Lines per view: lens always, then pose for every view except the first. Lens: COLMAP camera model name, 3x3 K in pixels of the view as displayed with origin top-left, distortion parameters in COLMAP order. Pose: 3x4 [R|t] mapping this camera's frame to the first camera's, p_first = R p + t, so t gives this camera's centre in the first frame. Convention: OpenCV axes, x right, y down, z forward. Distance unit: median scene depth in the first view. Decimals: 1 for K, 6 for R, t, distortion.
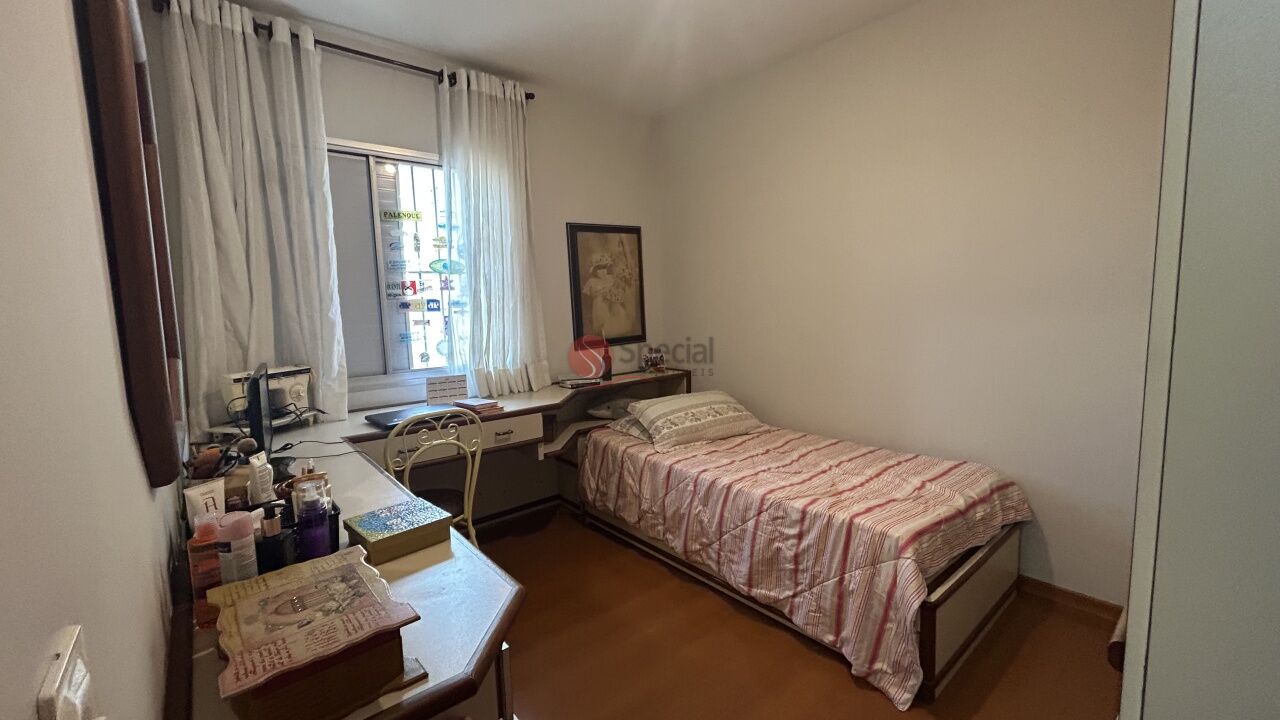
lens RADIAL K [[517.2, 0, 639.1], [0, 517.2, 359.8], [0, 0, 1]] dist [0.000121, 0.000254]
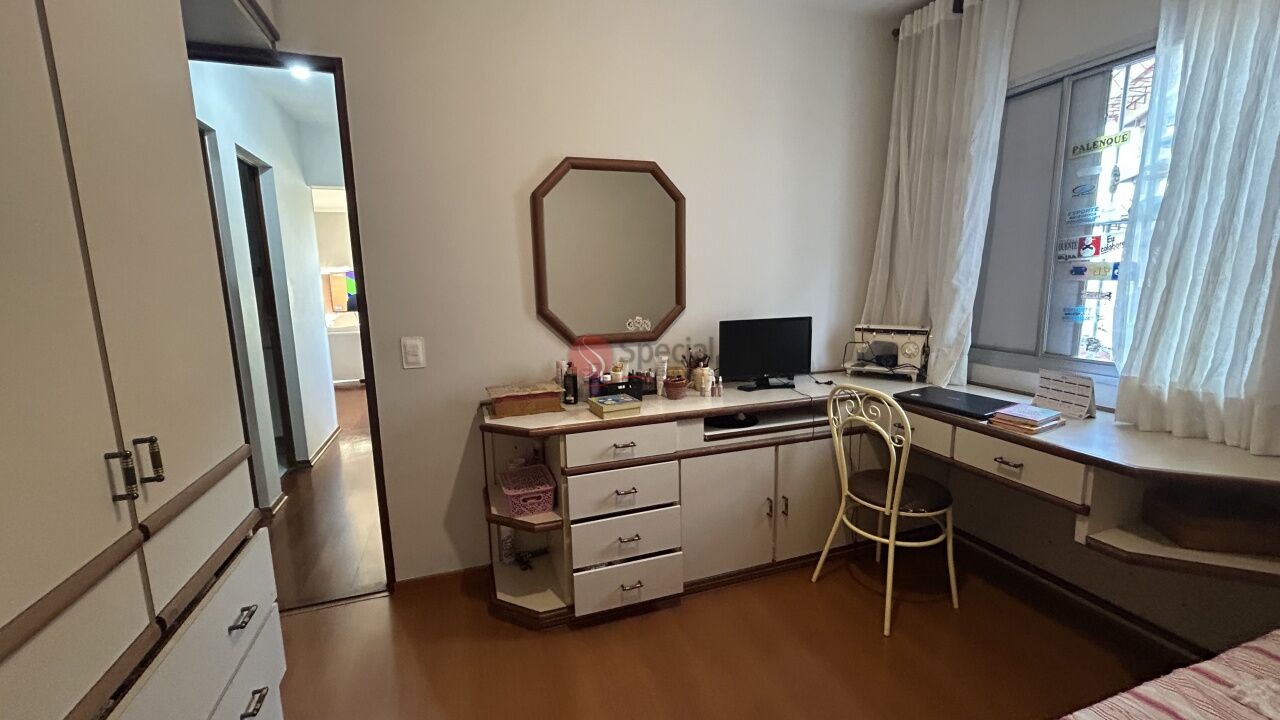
lens RADIAL K [[517.2, 0, 638.8], [0, 517.2, 364.7], [0, 0, 1]] dist [0.000121, 0.000254]
pose [[-0.359596, 0.195123, -0.912479, 0.480011], [-0.066603, 0.970031, 0.233677, -0.105884], [0.930728, 0.144803, -0.335823, 0.680140]]
